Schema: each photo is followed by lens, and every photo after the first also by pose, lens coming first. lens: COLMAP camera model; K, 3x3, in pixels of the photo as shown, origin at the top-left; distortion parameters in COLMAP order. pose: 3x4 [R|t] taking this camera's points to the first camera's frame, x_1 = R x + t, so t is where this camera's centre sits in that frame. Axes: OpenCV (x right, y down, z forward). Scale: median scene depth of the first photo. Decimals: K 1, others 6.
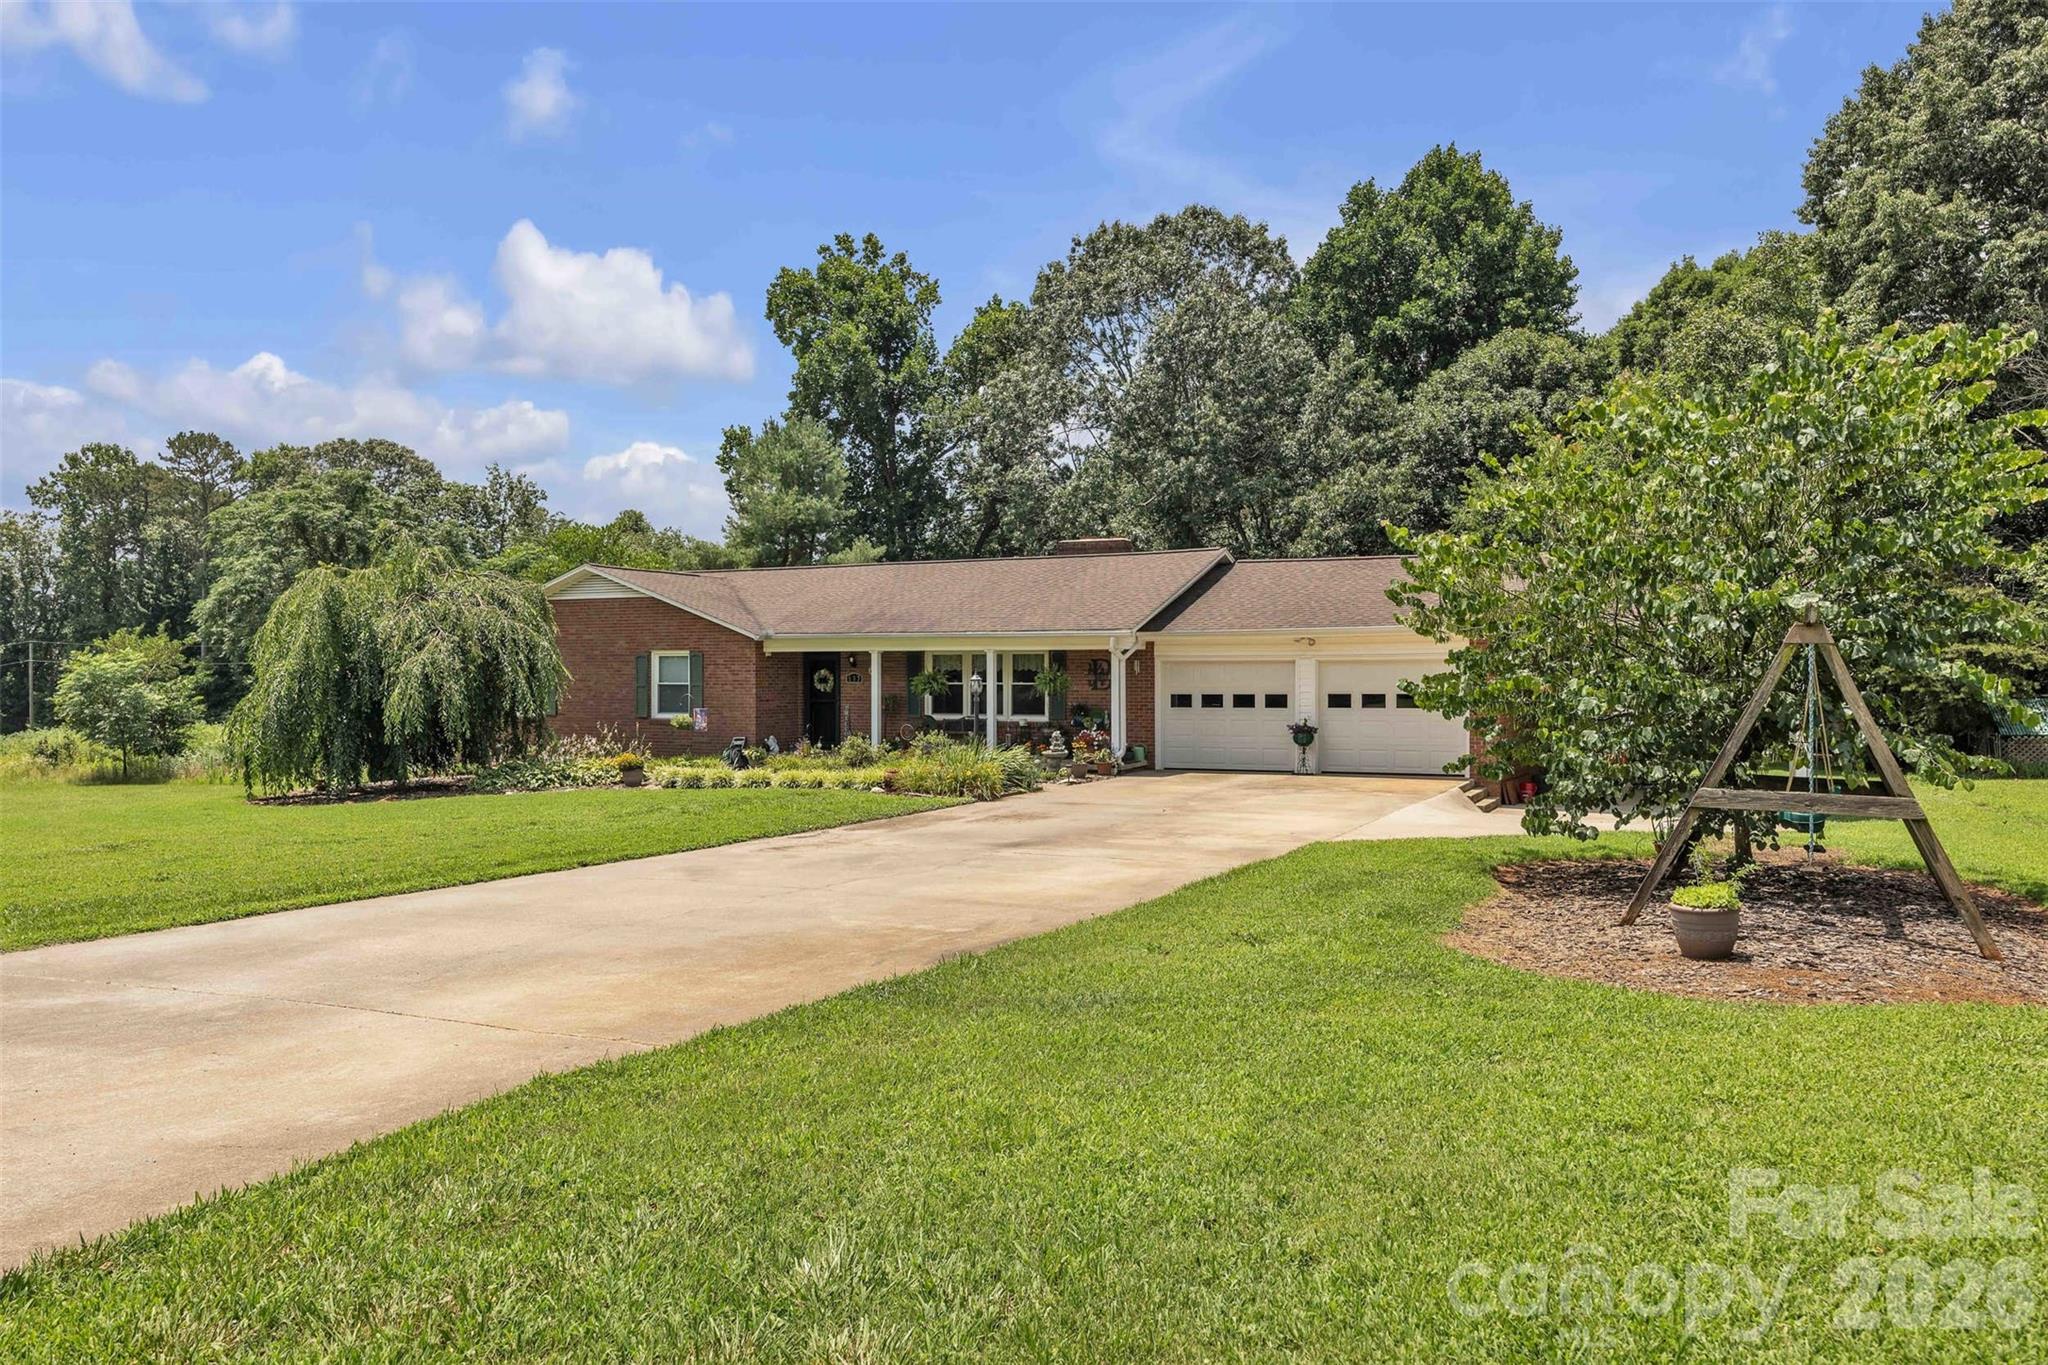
lens RADIAL K [[1549.0, 0, 1024.0], [0, 1549.0, 682.5], [0, 0, 1]] dist [-0.001660, 0.003019]
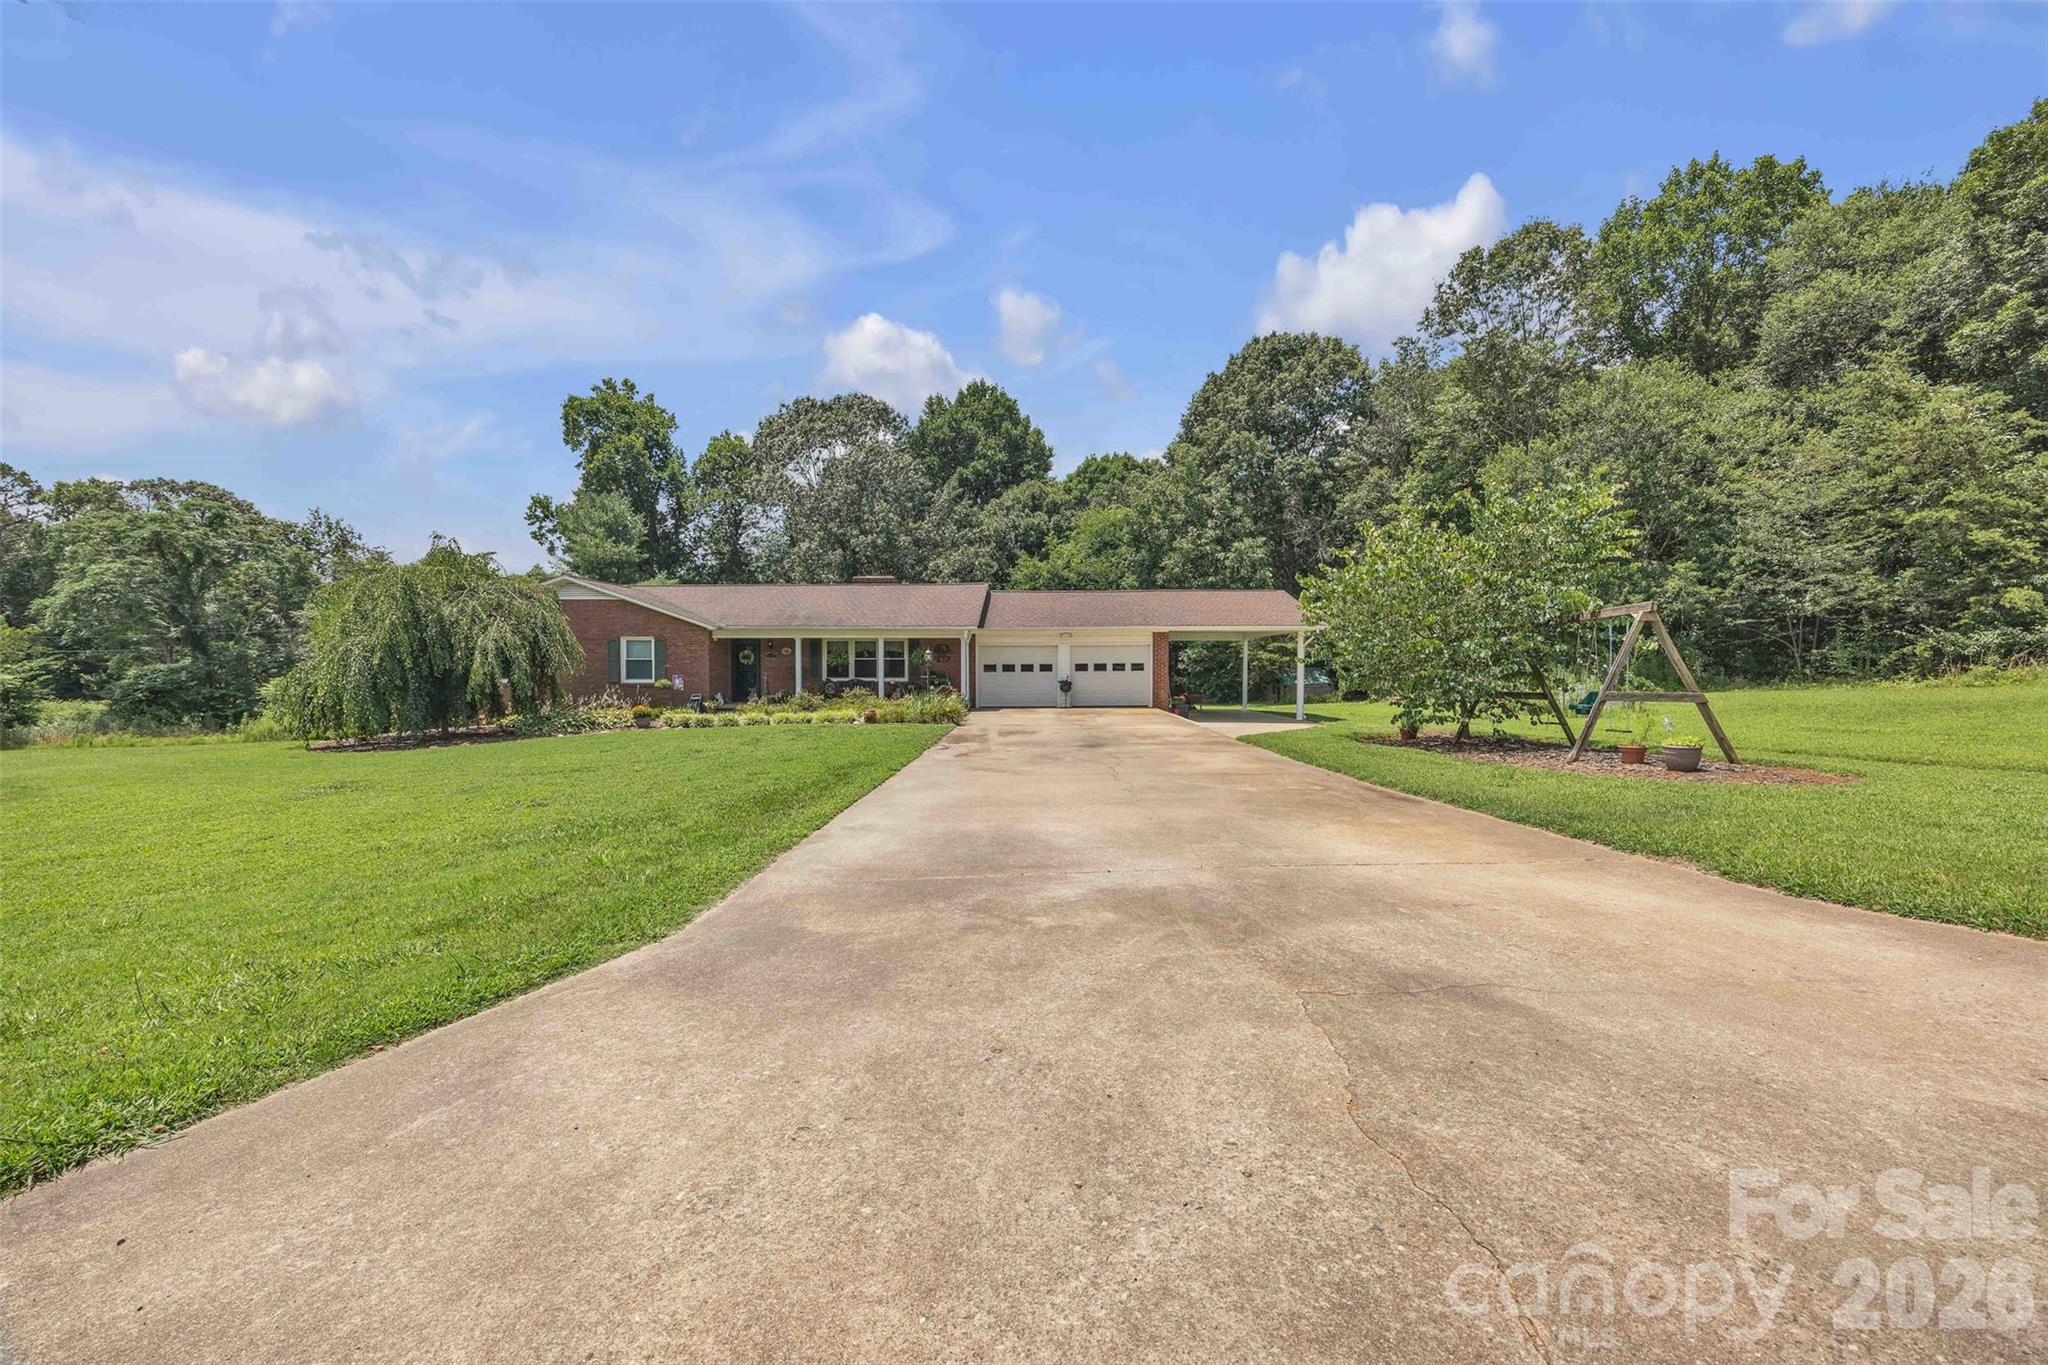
lens RADIAL K [[830.5, 0, 1041.3], [0, 830.5, 679.9], [0, 0, 1]] dist [0.000632, 0.000362]
pose [[0.892584, -0.008951, 0.450792, -0.149658], [0.004122, 0.999923, 0.011694, 0.007994], [-0.450862, -0.008580, 0.892552, 0.076114]]
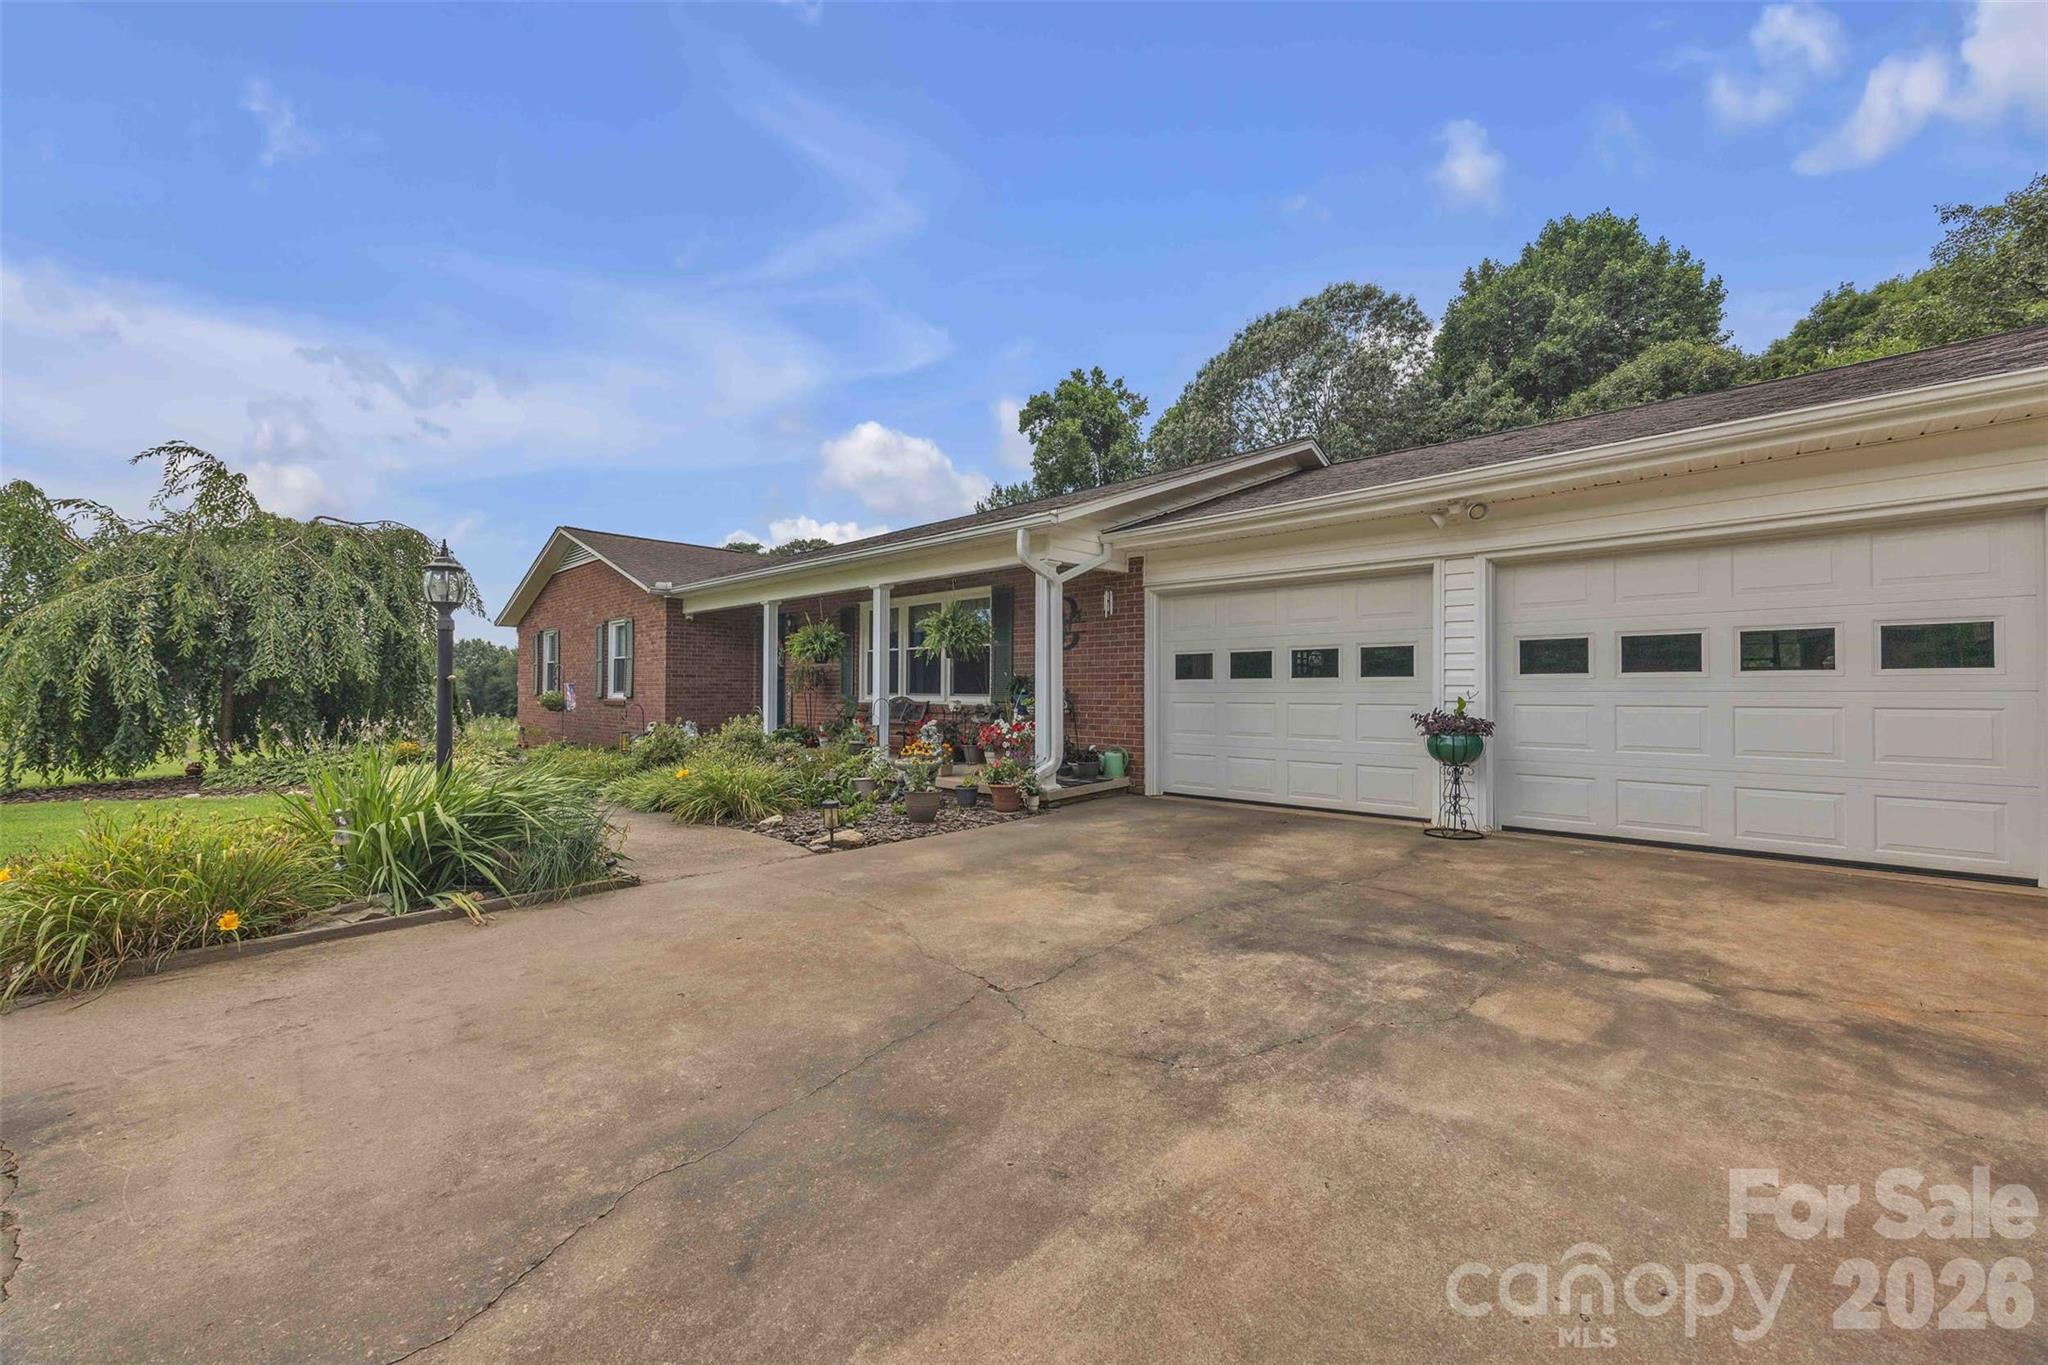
lens RADIAL K [[790.5, 0, 1032.0], [0, 790.5, 672.8], [0, 0, 1]] dist [-0.000205, -0.000439]
pose [[0.956576, -0.001322, -0.291481, 0.070695], [-0.007827, 0.999513, -0.030219, 0.012508], [0.291379, 0.031188, 0.956099, 0.403873]]
